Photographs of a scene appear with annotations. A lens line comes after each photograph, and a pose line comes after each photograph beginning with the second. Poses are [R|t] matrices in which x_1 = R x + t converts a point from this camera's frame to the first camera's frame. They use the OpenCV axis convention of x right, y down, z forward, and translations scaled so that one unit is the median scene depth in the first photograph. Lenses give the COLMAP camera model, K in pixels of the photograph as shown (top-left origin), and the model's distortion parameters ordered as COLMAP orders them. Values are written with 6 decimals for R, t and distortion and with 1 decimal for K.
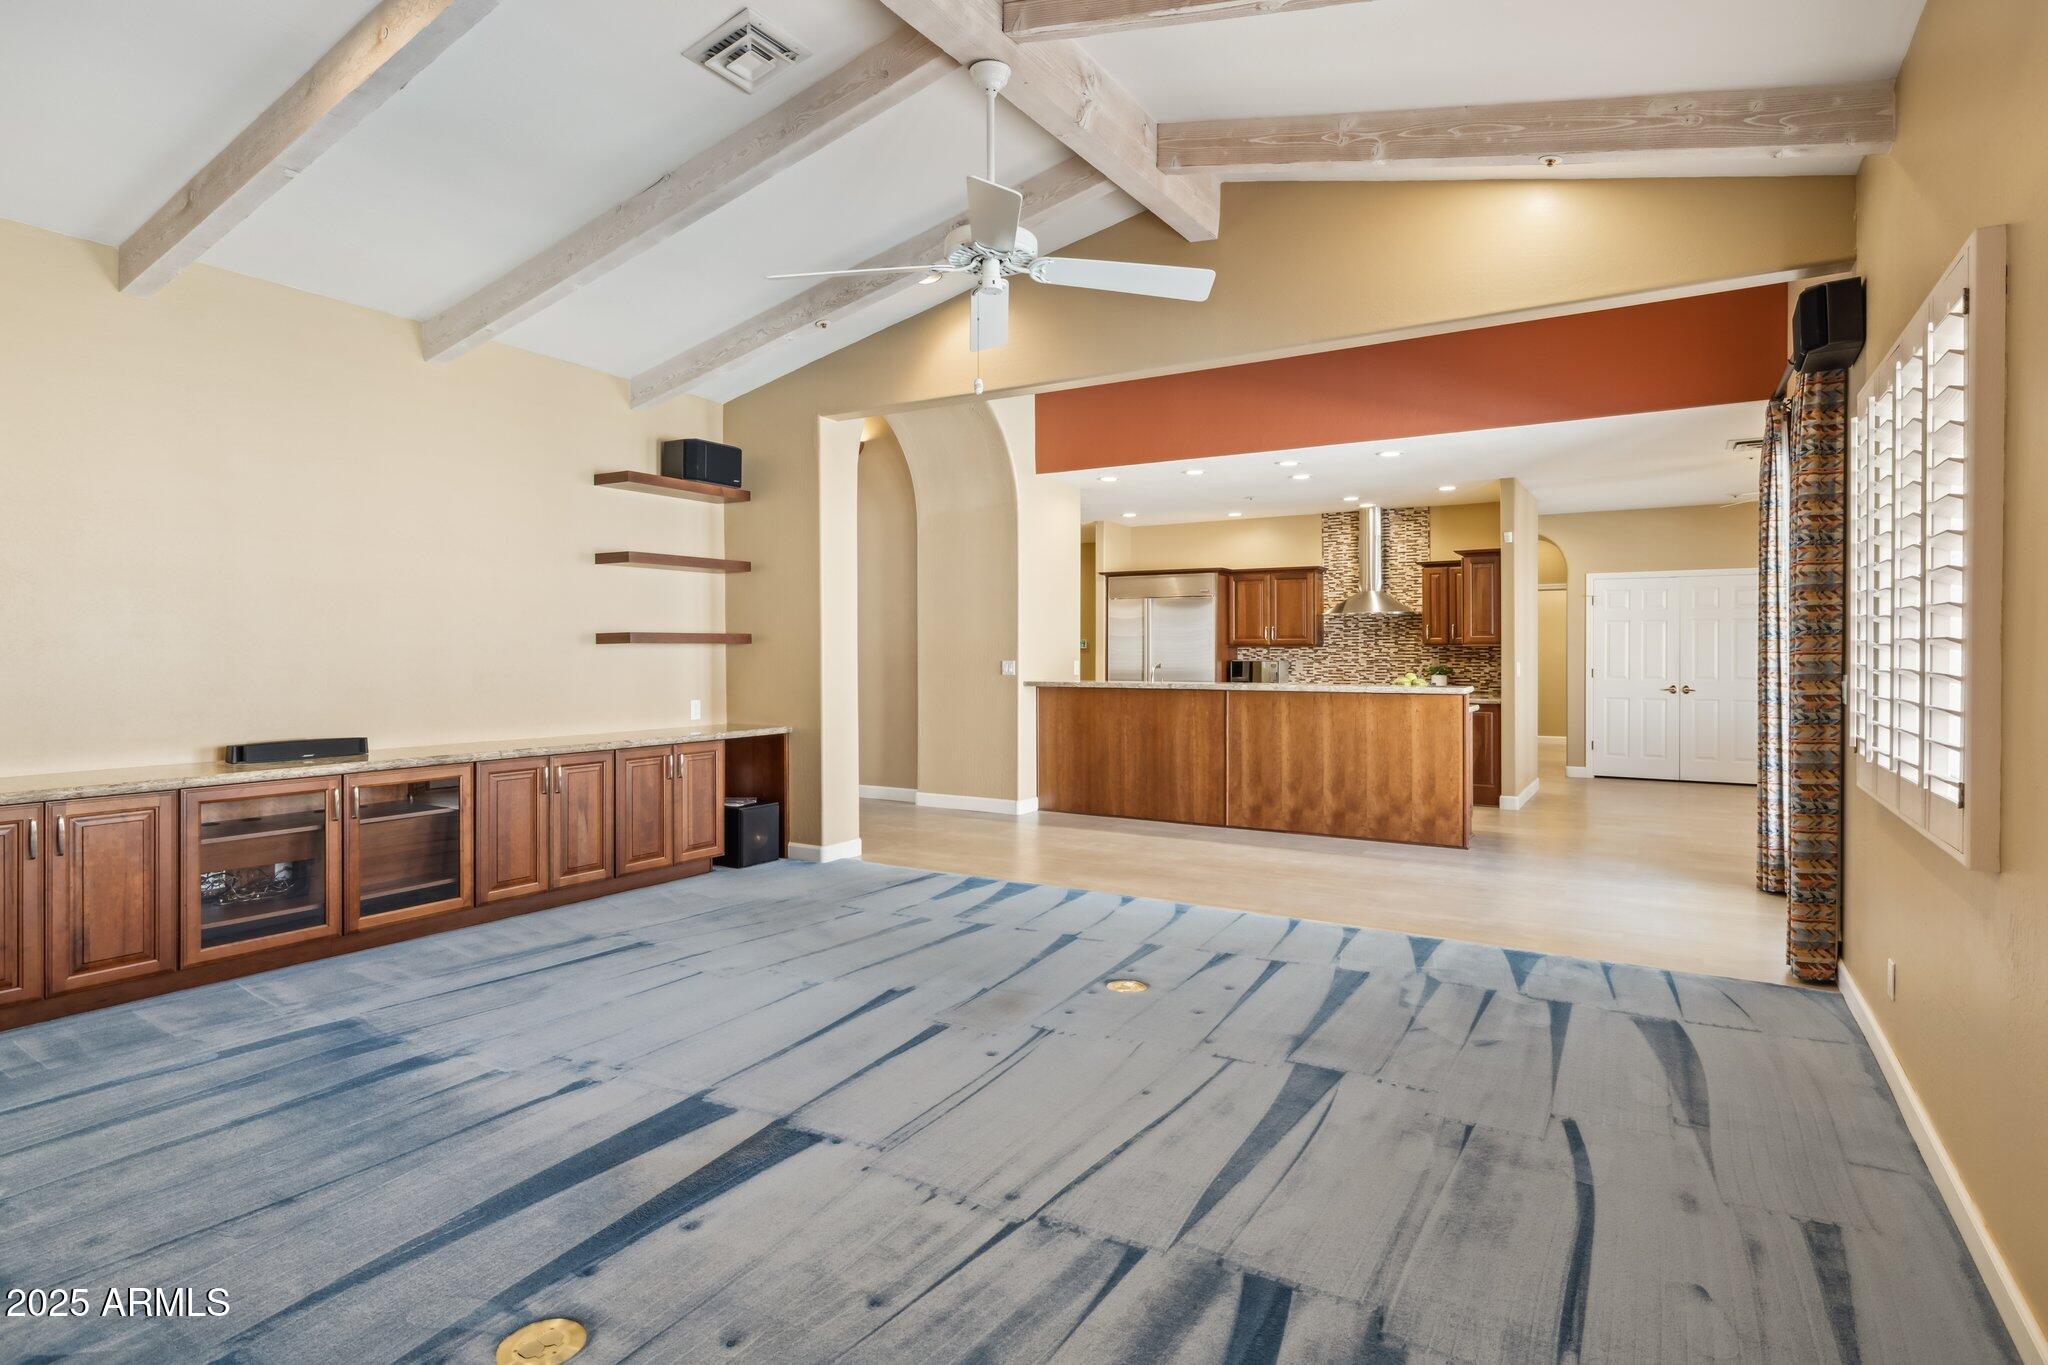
lens RADIAL K [[1048.8, 0, 1020.3], [0, 1048.8, 648.9], [0, 0, 1]] dist [-0.001442, -0.000164]
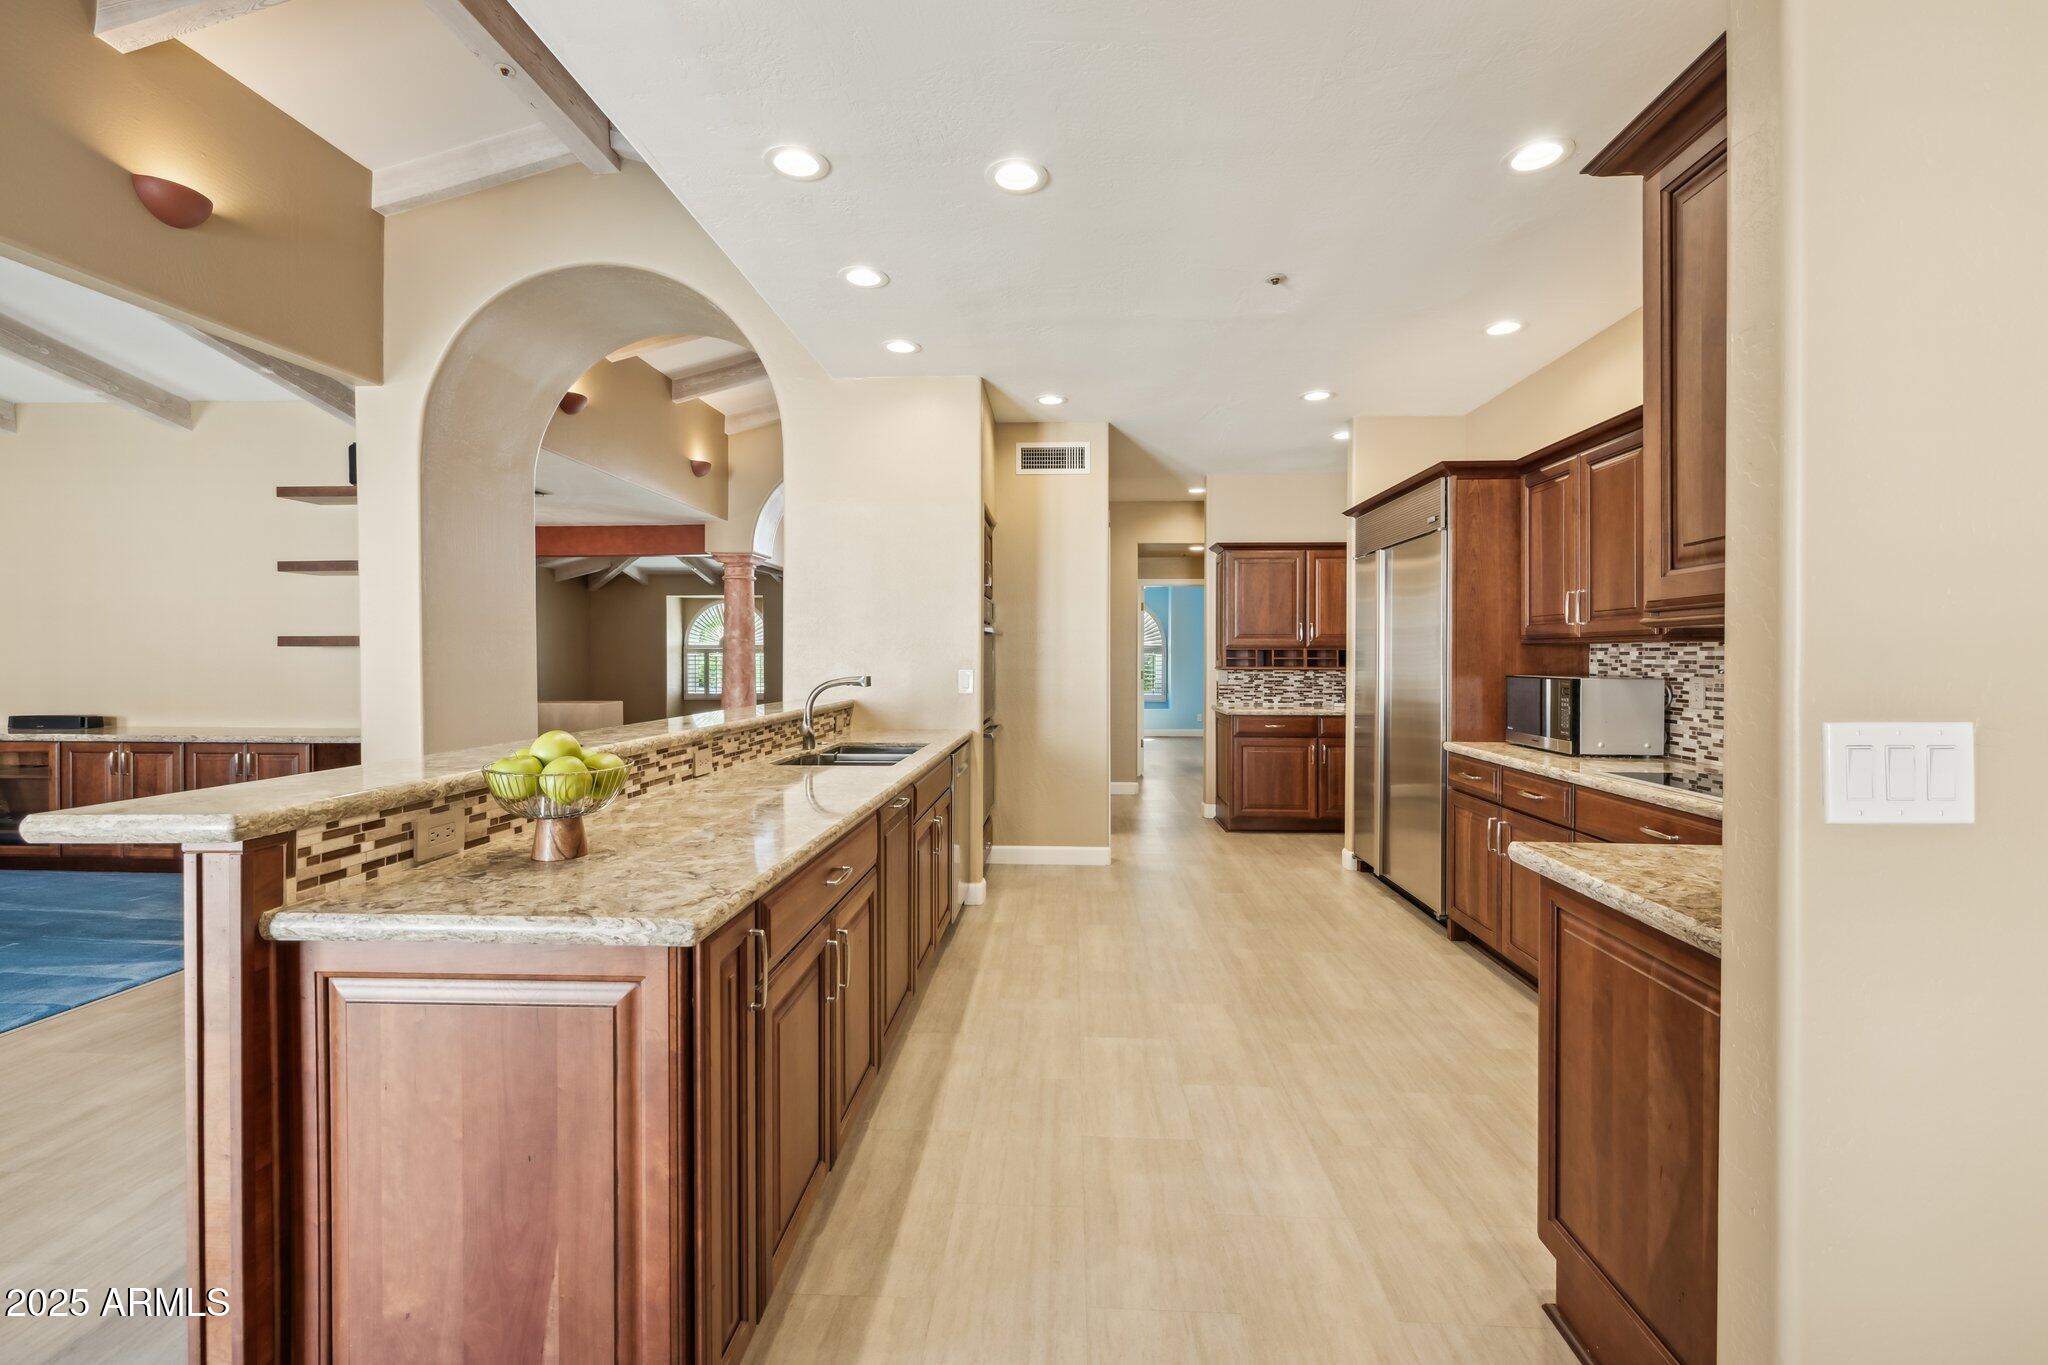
lens RADIAL K [[870.4, 0, 1020.1], [0, 870.4, 651.8], [0, 0, 1]] dist [0.001367, 0.000179]
pose [[0.482307, -0.001619, -0.876001, 0.877410], [0.002760, 0.999996, -0.000329, 0.002705], [0.875998, -0.002259, 0.482310, 1.381786]]
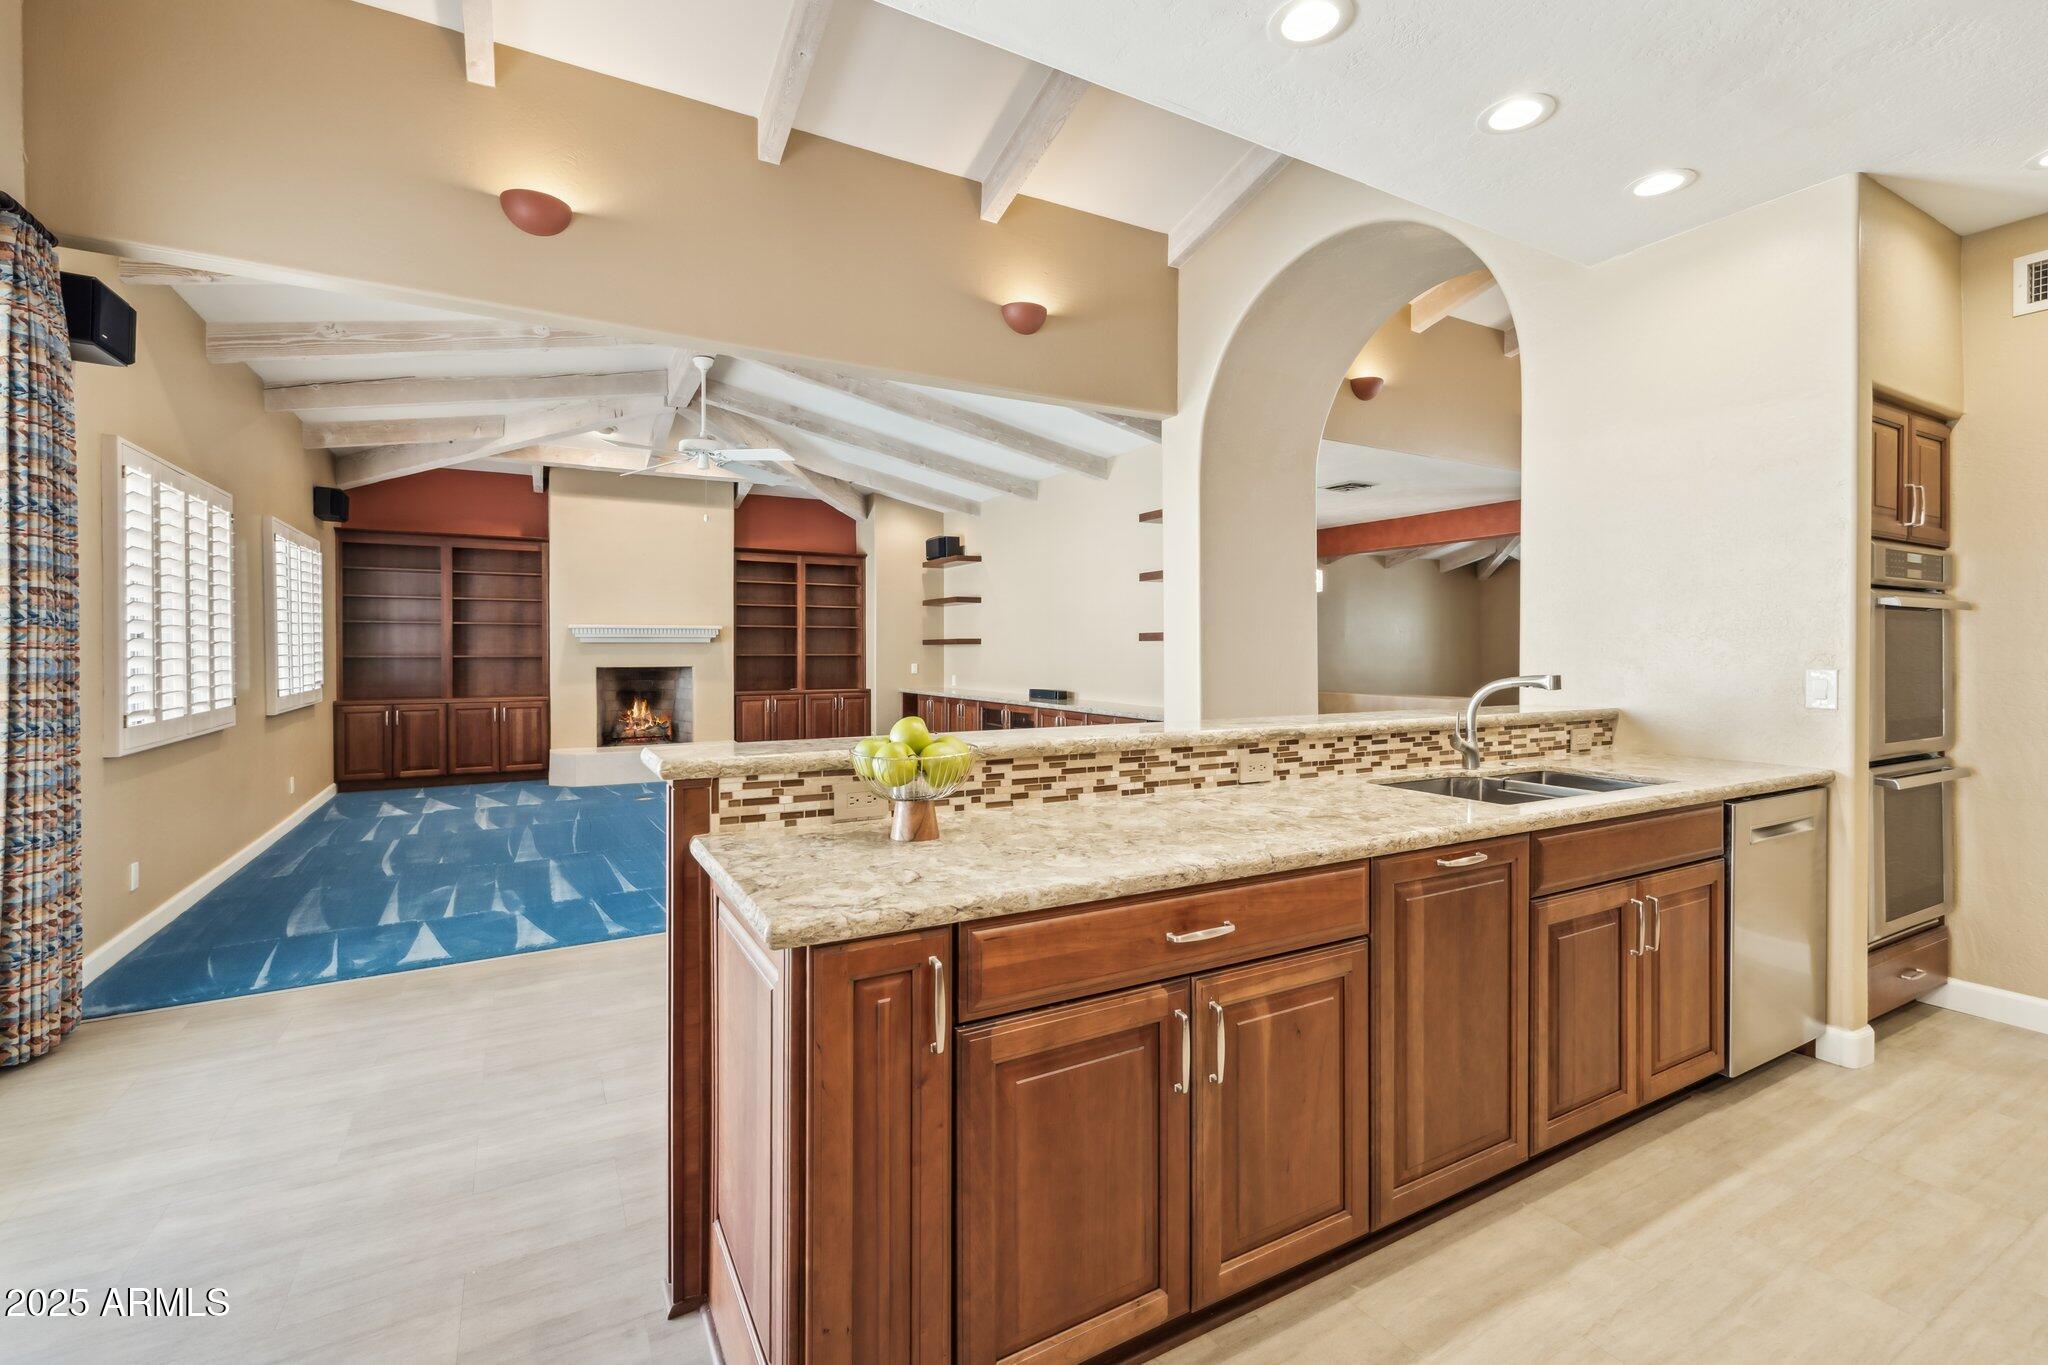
lens RADIAL K [[891.8, 0, 1024.9], [0, 891.8, 648.2], [0, 0, 1]] dist [0.002334, 0.000492]
pose [[-0.483879, 0.000718, -0.875134, 0.791450], [0.006102, 0.999978, -0.002553, 0.006048], [0.875113, -0.006576, -0.483873, 1.597304]]
